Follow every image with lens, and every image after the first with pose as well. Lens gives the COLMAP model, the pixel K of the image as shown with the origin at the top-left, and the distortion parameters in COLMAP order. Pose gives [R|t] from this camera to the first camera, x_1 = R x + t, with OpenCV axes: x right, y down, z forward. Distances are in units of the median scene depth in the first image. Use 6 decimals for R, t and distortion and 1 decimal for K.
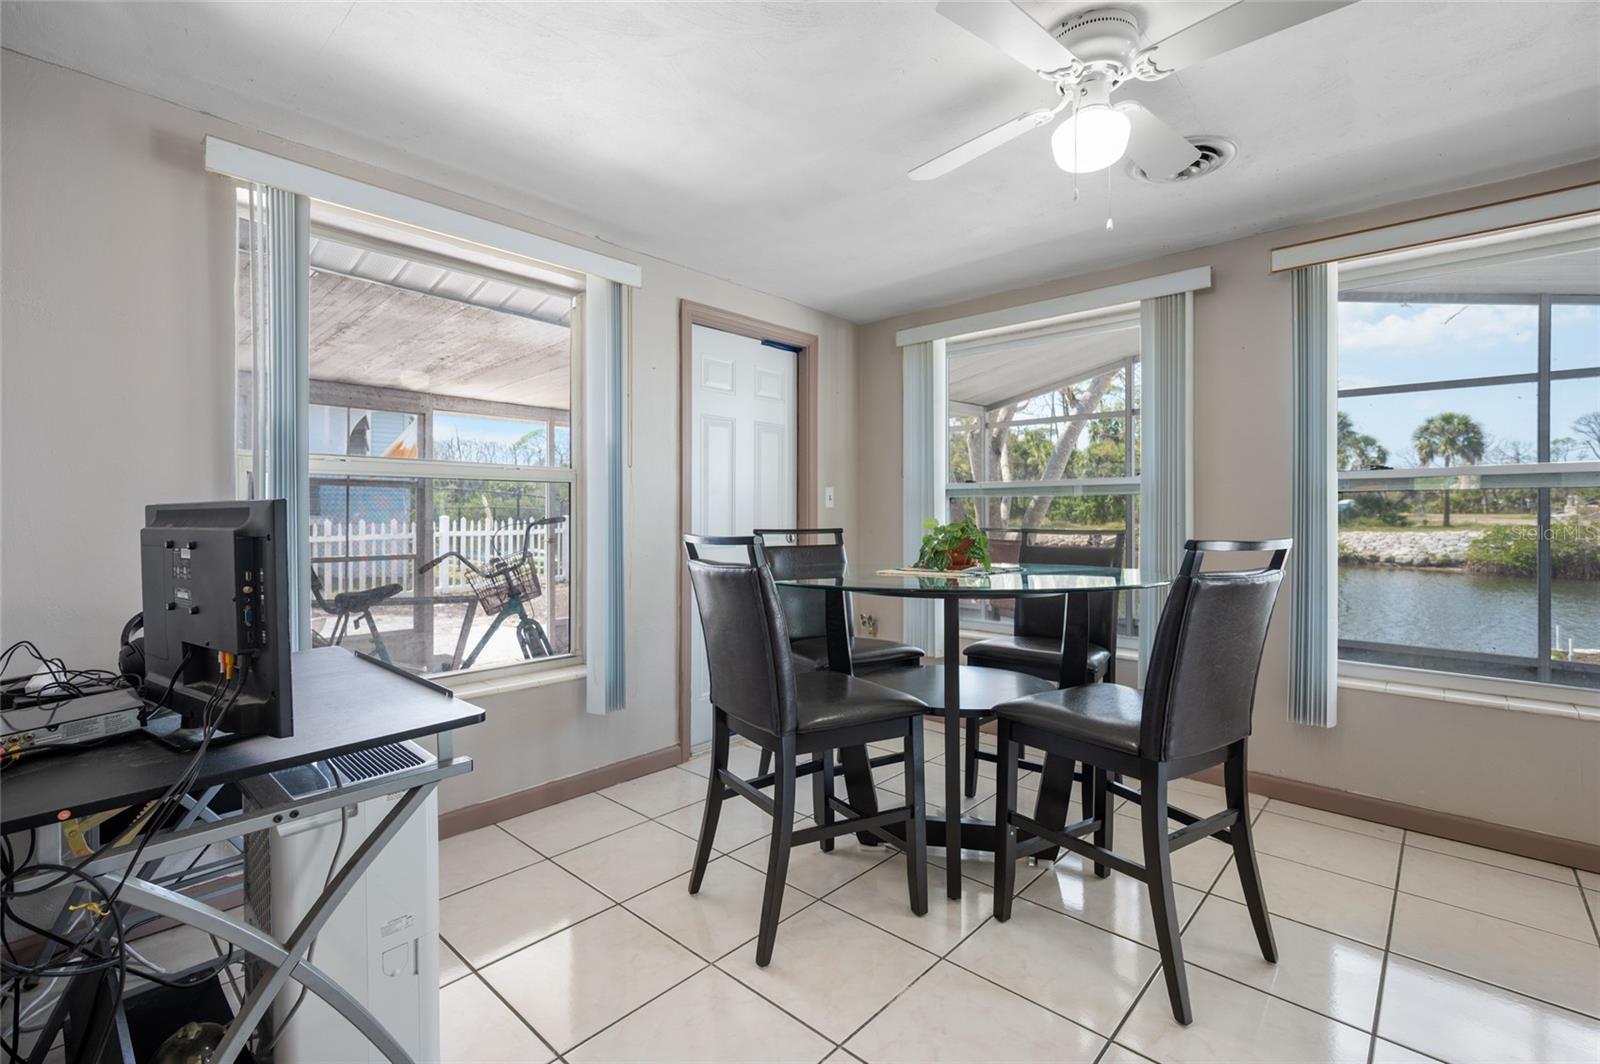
lens RADIAL K [[706.8, 0, 816.0], [0, 706.8, 509.9], [0, 0, 1]] dist [-0.000165, -0.000134]
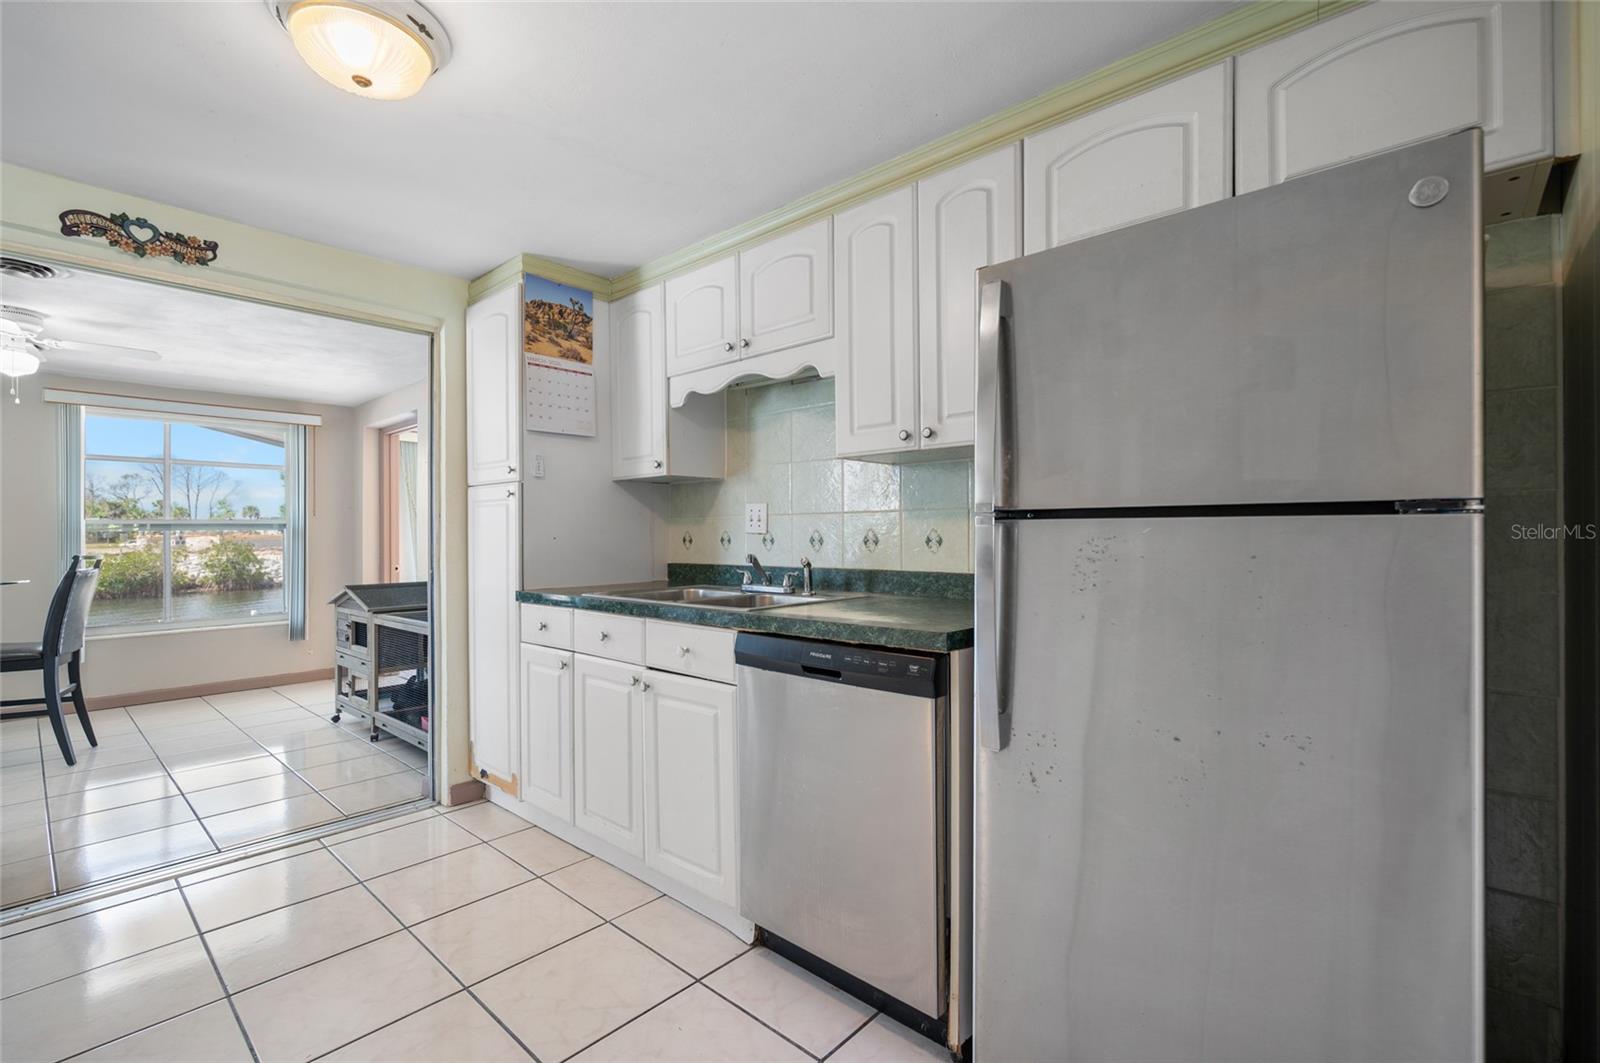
lens RADIAL K [[706.8, 0, 799.8], [0, 706.8, 531.5], [0, 0, 1]] dist [-0.000165, -0.000134]
pose [[-0.003742, 0.004095, 0.999985, -0.112222], [0.007256, 0.999965, -0.004068, -0.000497], [-0.999967, 0.007241, -0.003771, -0.085573]]
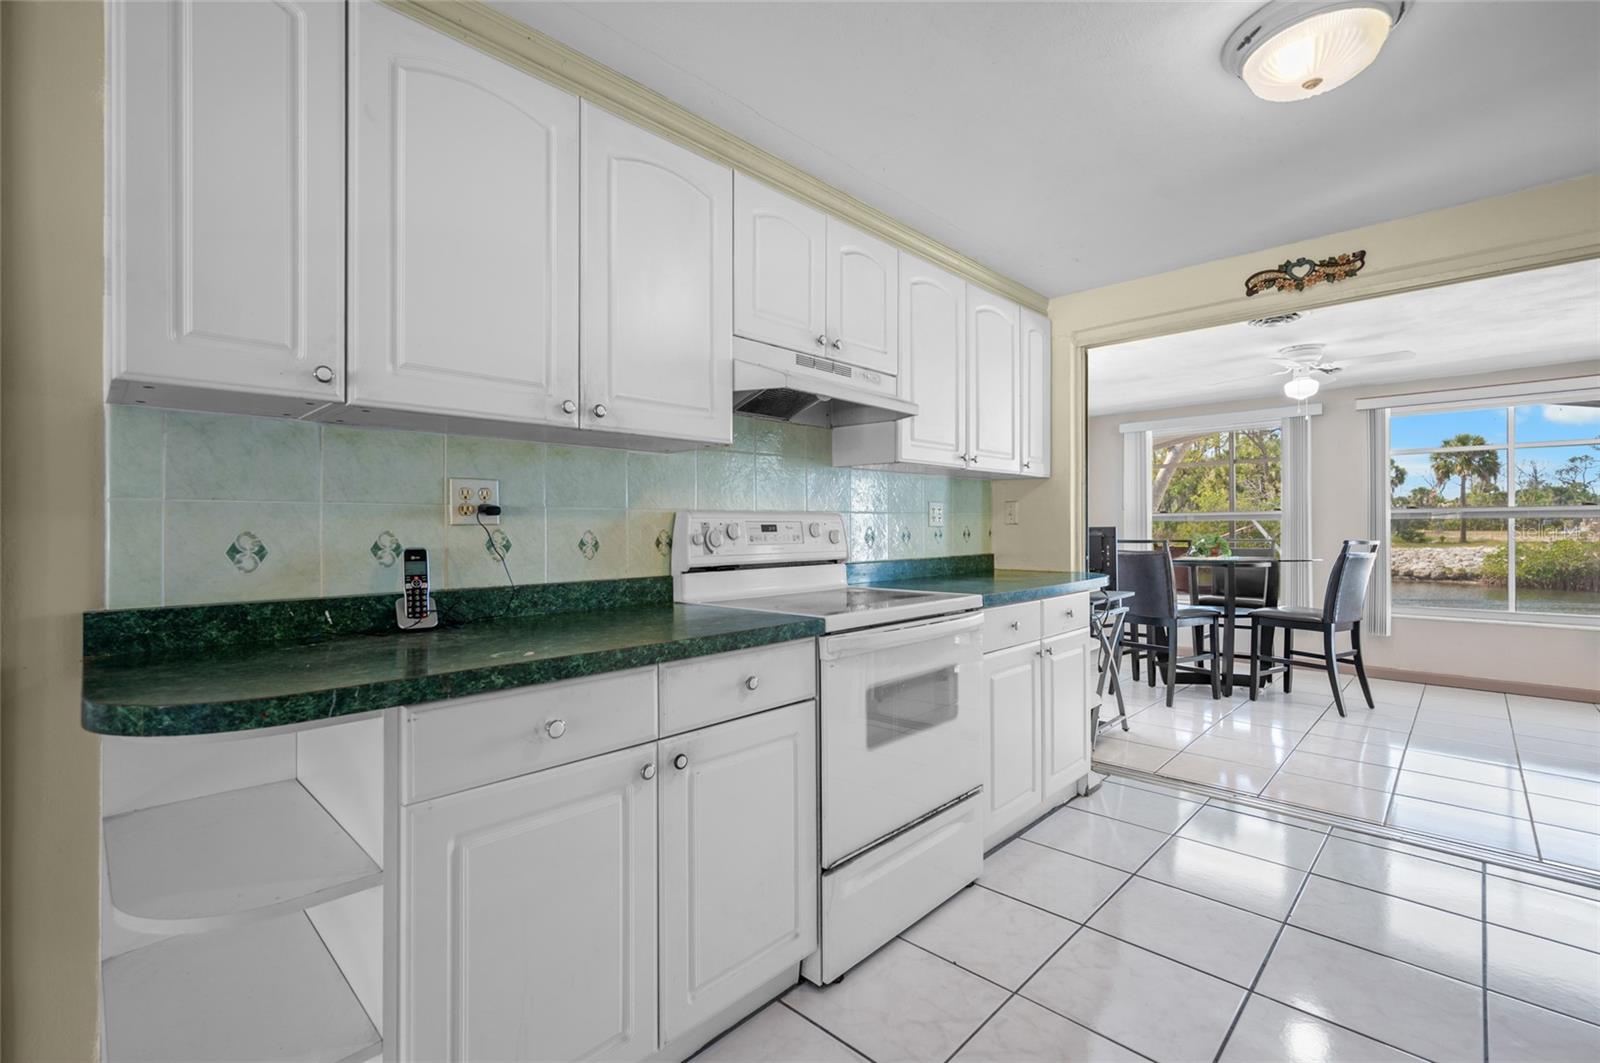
lens RADIAL K [[706.8, 0, 797.1], [0, 706.8, 523.5], [0, 0, 1]] dist [-0.000165, -0.000134]
pose [[0.999568, -0.001005, -0.029388, -0.094801], [0.000851, 0.999986, -0.005285, -0.000557], [0.029393, 0.005258, 0.999554, -0.112772]]
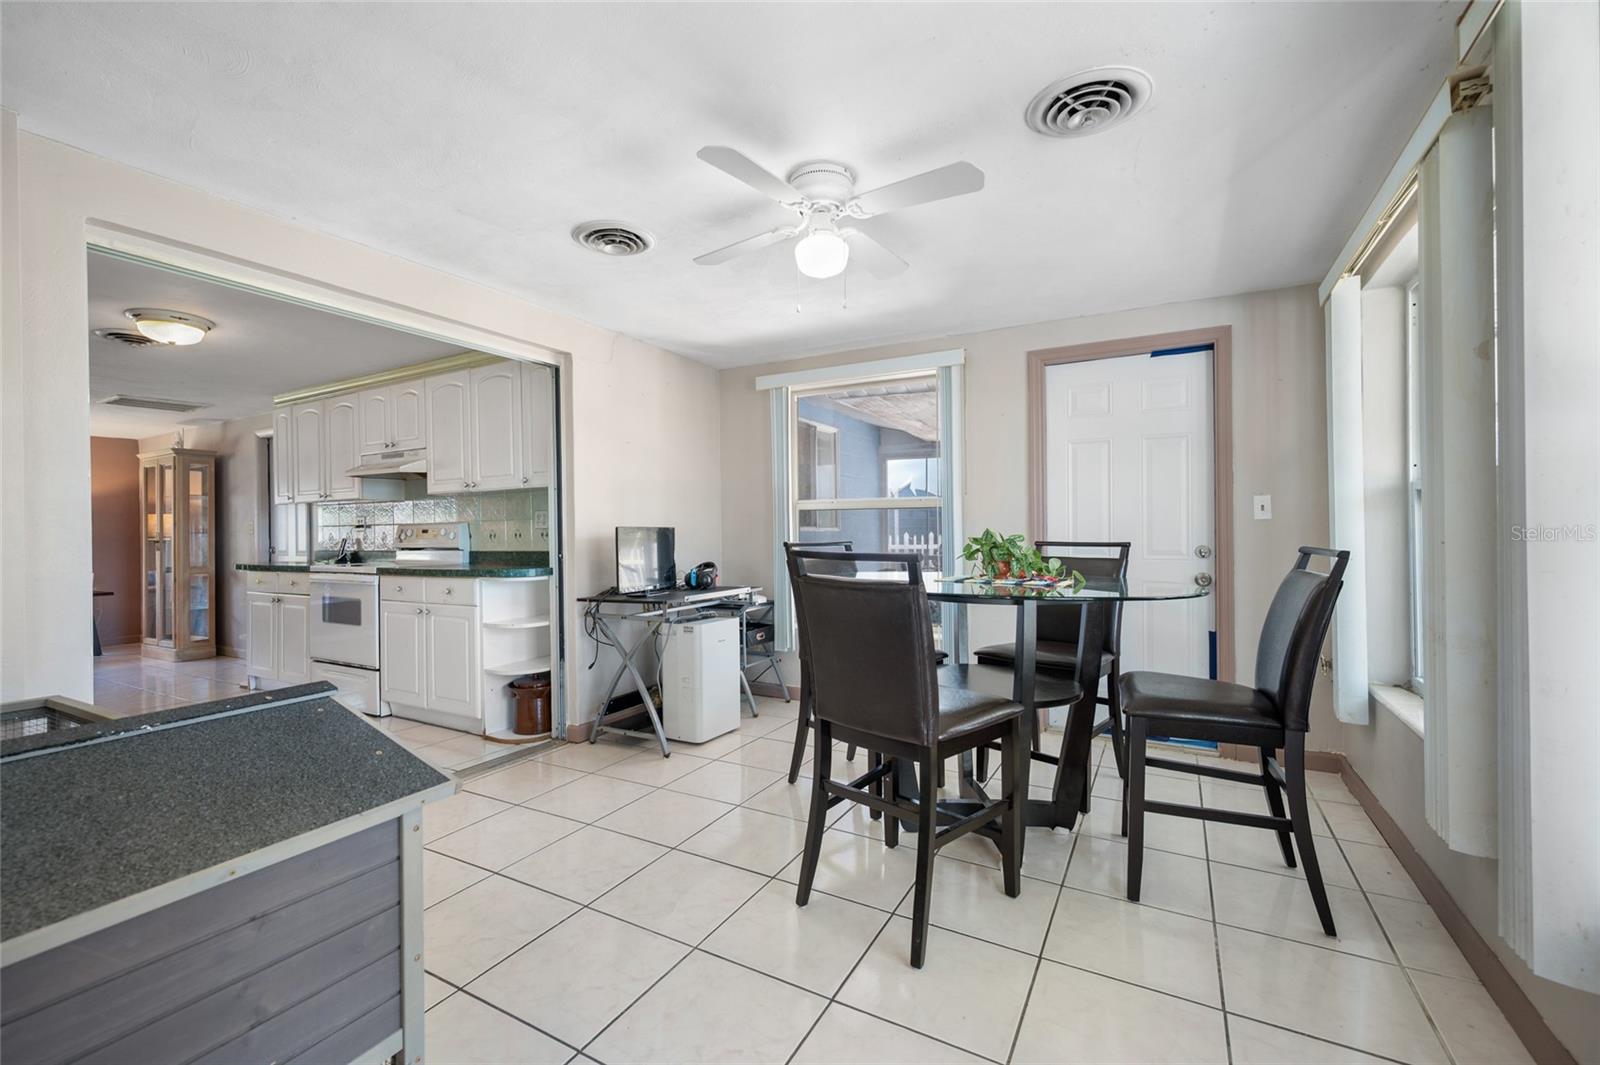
lens RADIAL K [[700.3, 0, 807.0], [0, 700.3, 527.0], [0, 0, 1]] dist [-0.003408, -0.000872]
pose [[0.220651, -0.004908, -0.975340, 0.120724], [0.012537, 0.999919, -0.002195, 0.000155], [0.975272, -0.011743, 0.220695, 0.048193]]
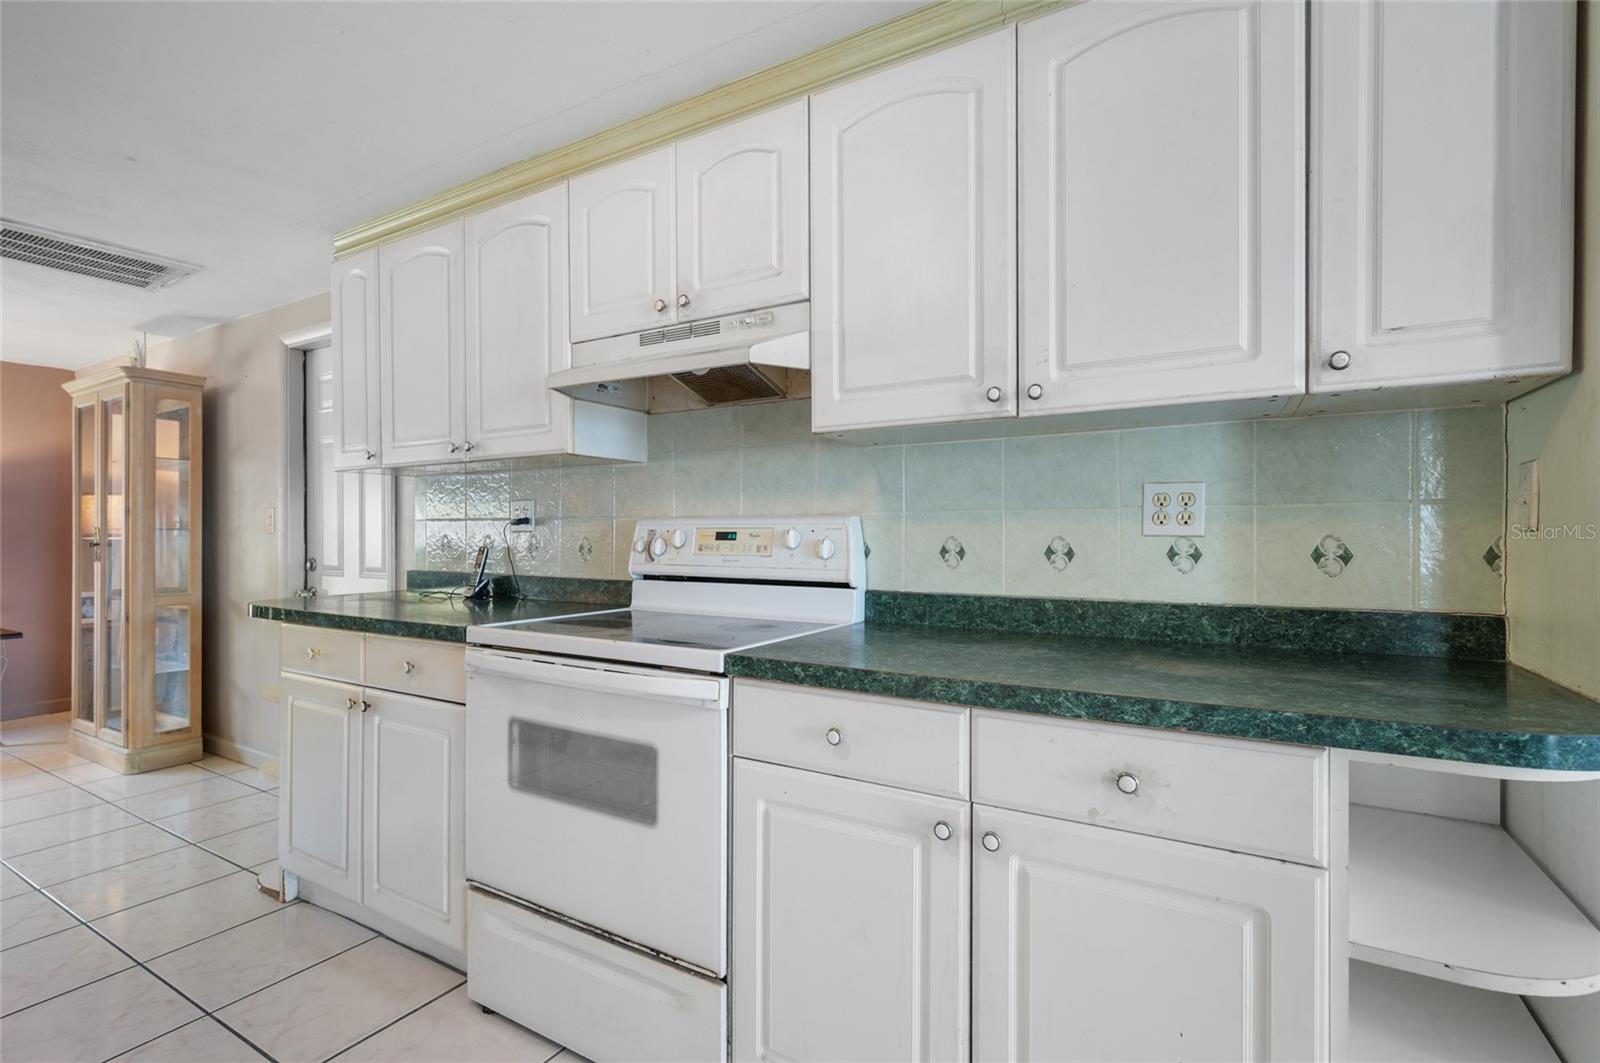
lens RADIAL K [[747.4, 0, 785.4], [0, 747.4, 535.0], [0, 0, 1]] dist [0.003752, 0.001985]
pose [[0.187523, 0.006786, -0.982237, -0.015296], [-0.001259, 0.999977, 0.006668, -0.001134], [0.982259, -0.000014, 0.187527, -0.024545]]
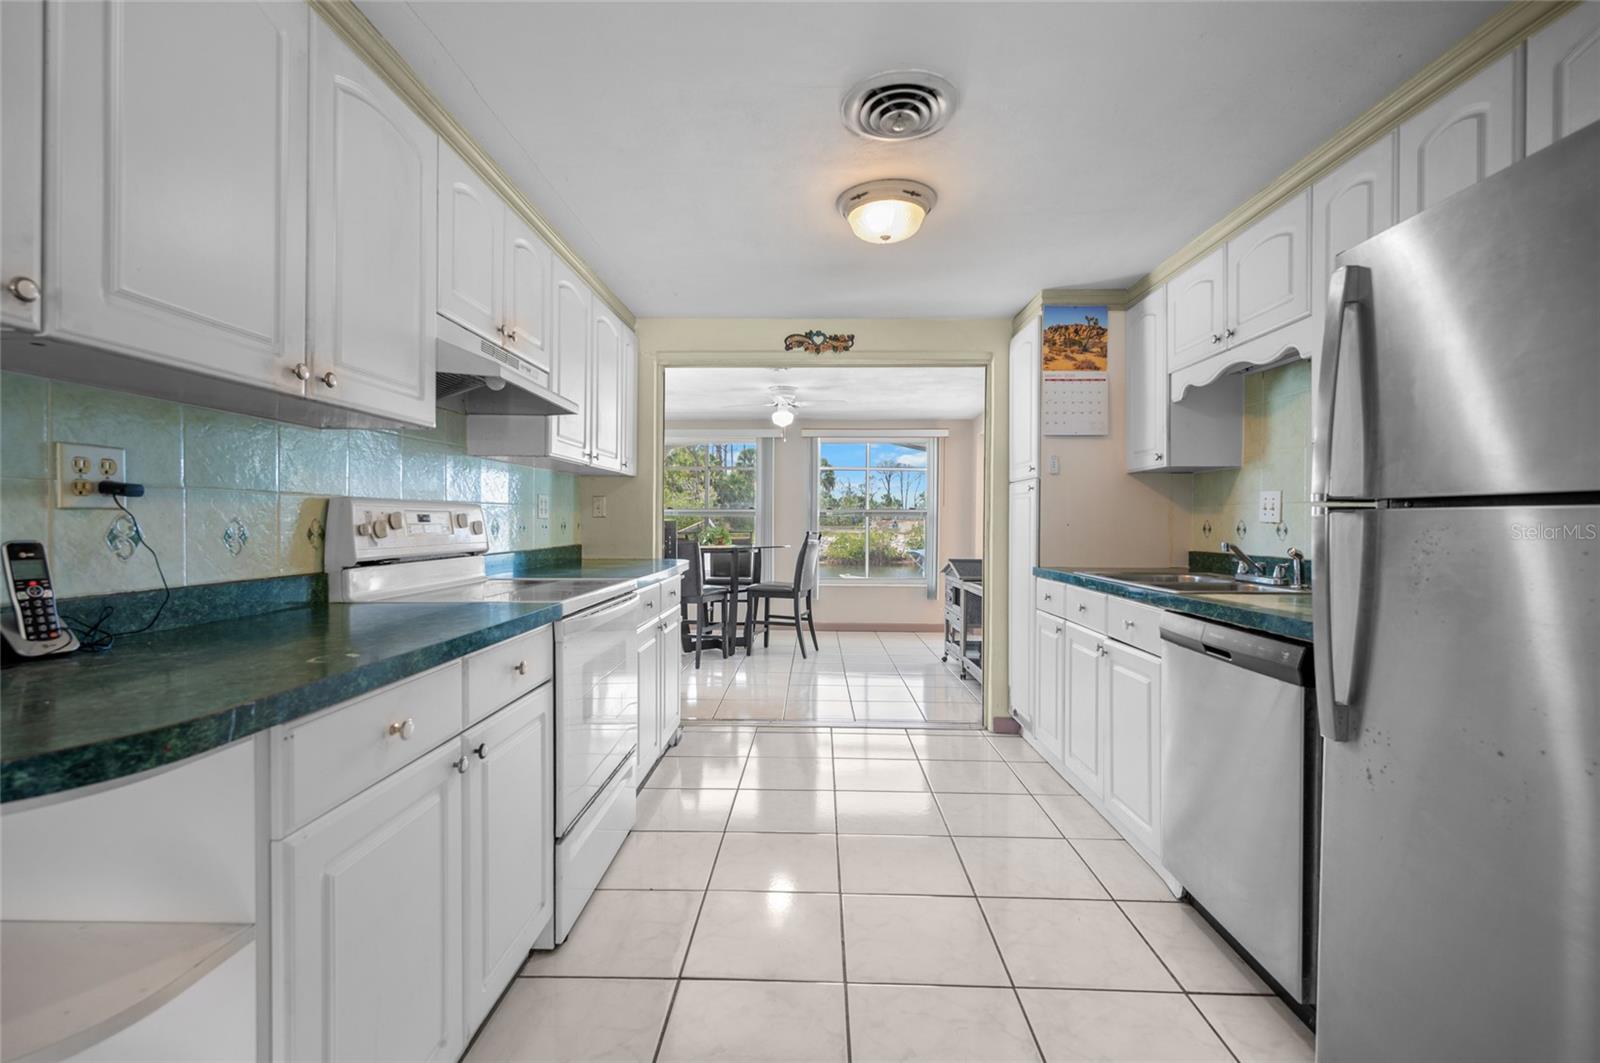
lens RADIAL K [[706.8, 0, 804.2], [0, 706.8, 526.2], [0, 0, 1]] dist [-0.000165, -0.000134]
pose [[0.751613, 0.002161, 0.659600, -0.124671], [-0.006961, 0.999965, 0.004656, -0.000166], [-0.659567, -0.008092, 0.751602, -0.115659]]
